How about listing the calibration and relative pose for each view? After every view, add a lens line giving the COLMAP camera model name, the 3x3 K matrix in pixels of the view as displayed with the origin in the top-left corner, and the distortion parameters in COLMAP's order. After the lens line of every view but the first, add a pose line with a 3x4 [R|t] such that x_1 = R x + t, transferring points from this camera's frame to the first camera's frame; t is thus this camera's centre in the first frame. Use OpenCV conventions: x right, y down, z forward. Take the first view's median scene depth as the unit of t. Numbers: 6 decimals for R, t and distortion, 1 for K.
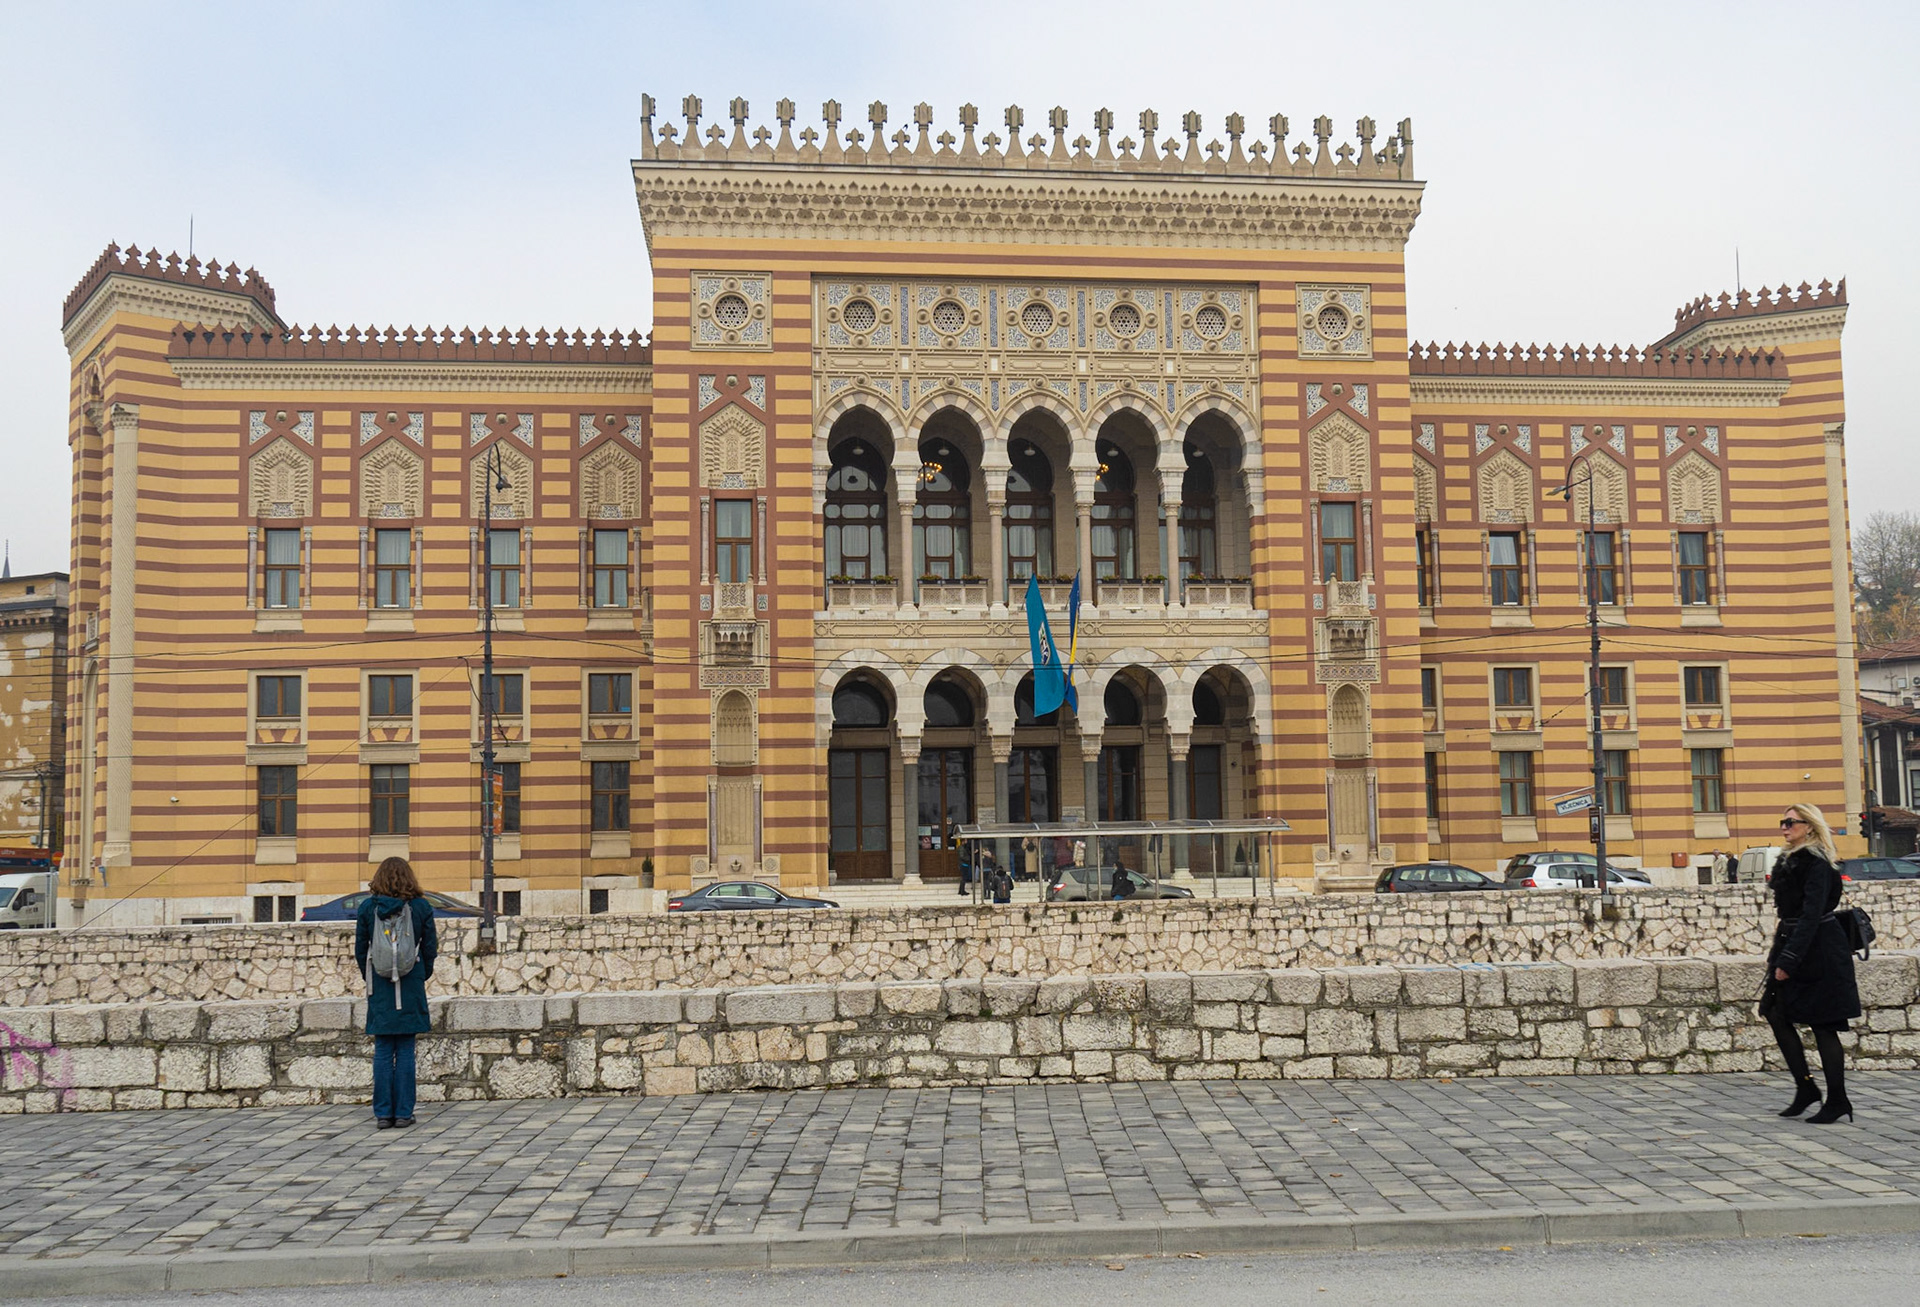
lens RADIAL K [[1610.8, 0, 959.4], [0, 1610.8, 653.7], [0, 0, 1]] dist [-0.023249, -0.002948]
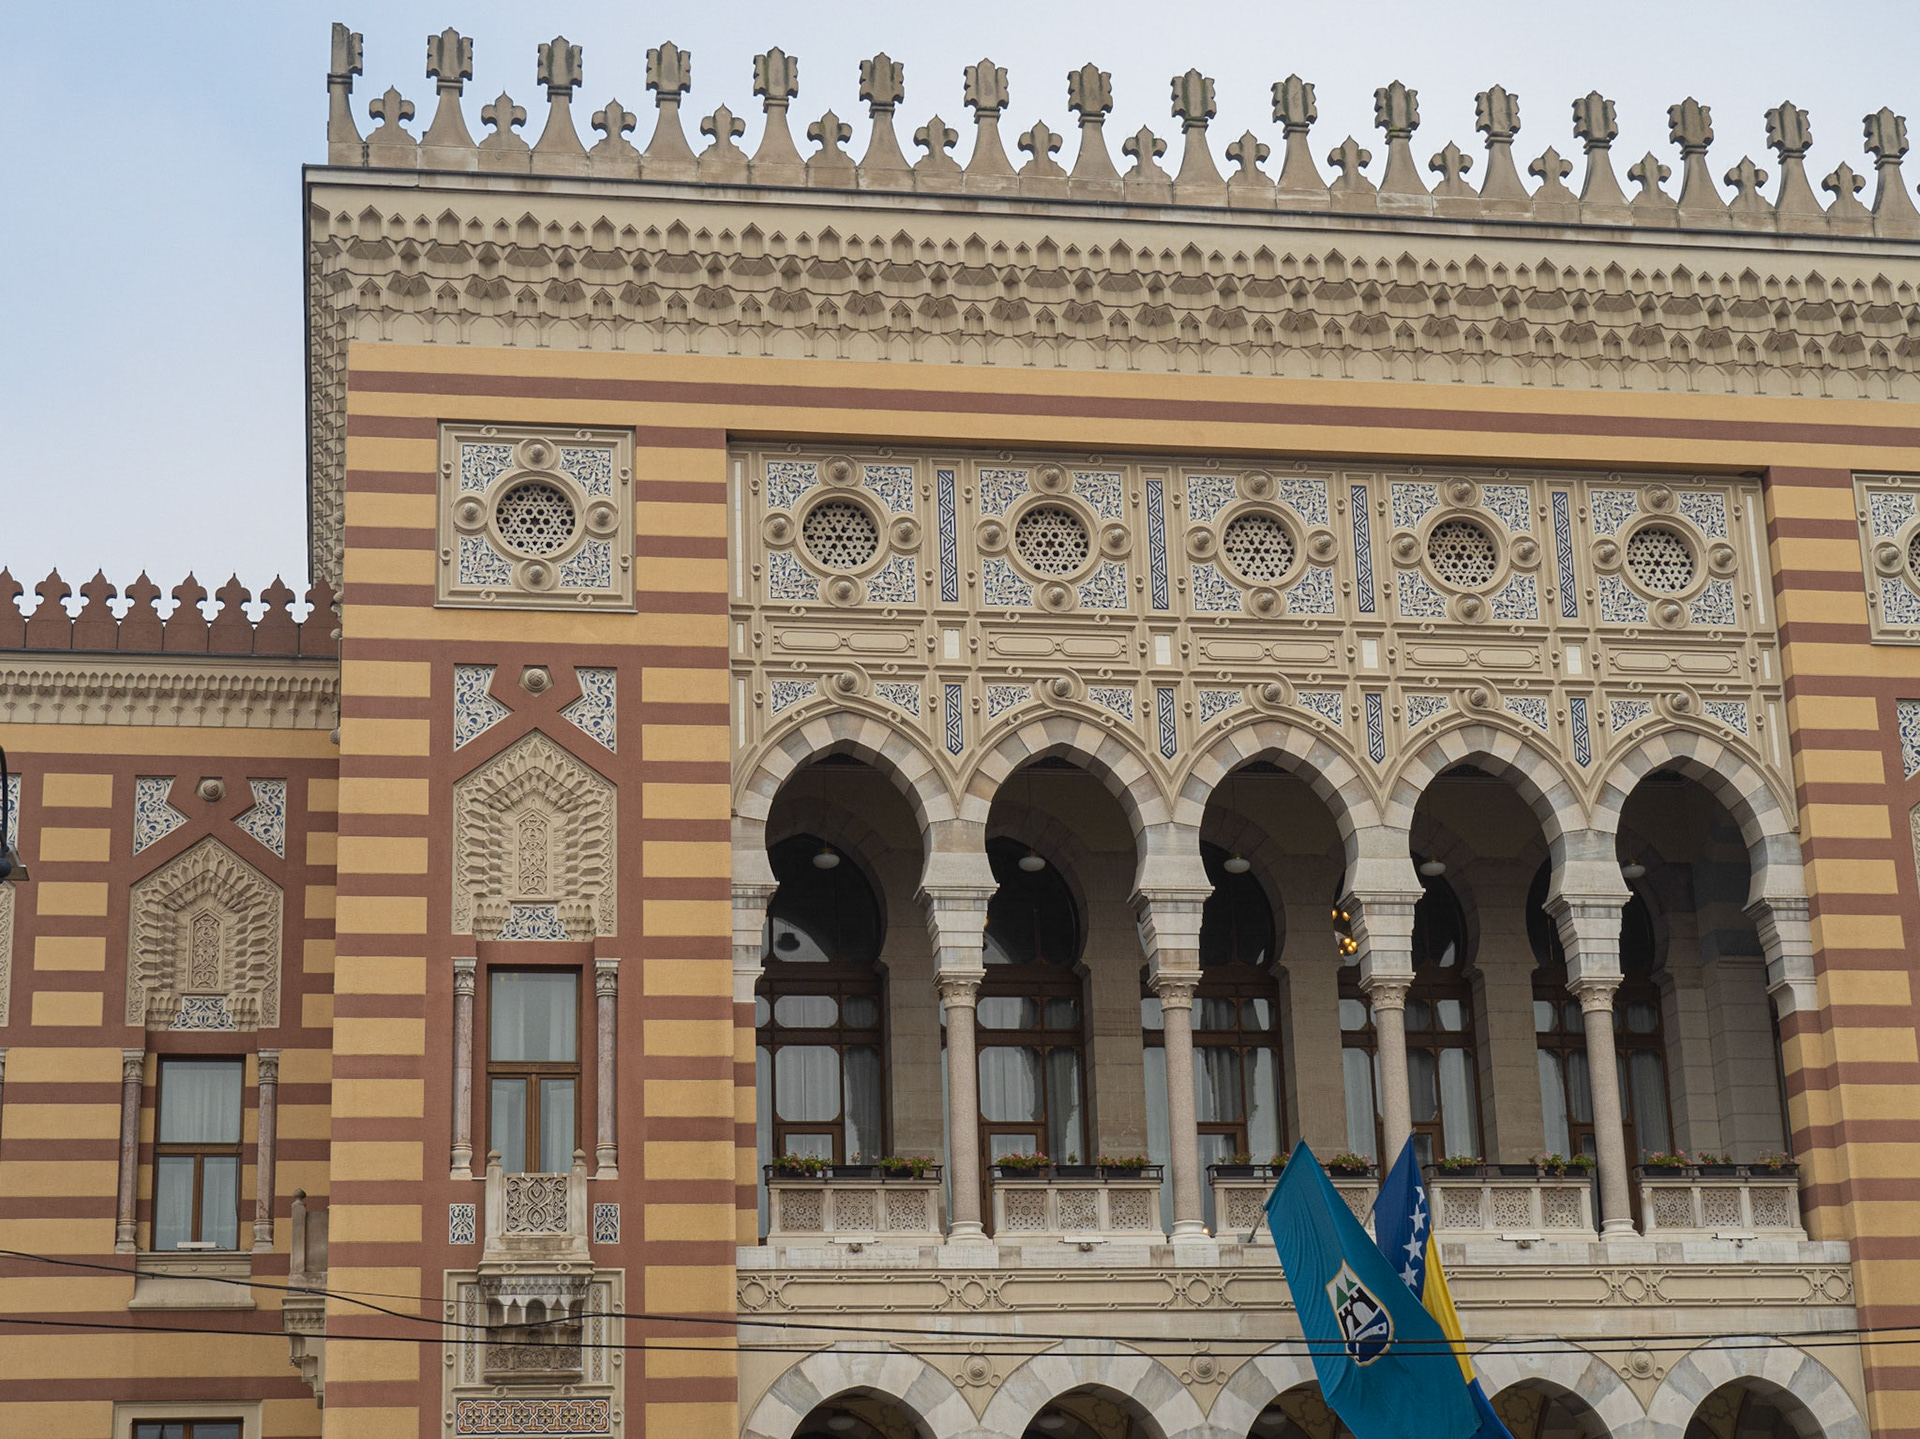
lens RADIAL K [[3243.5, 0, 959.4], [0, 3243.5, 720.0], [0, 0, 1]] dist [0.016542, 0.000000]
pose [[0.997967, 0.005435, 0.063501, -0.084601], [0.008367, 0.976563, -0.215071, 0.018876], [-0.063182, 0.215165, 0.974532, 0.186376]]
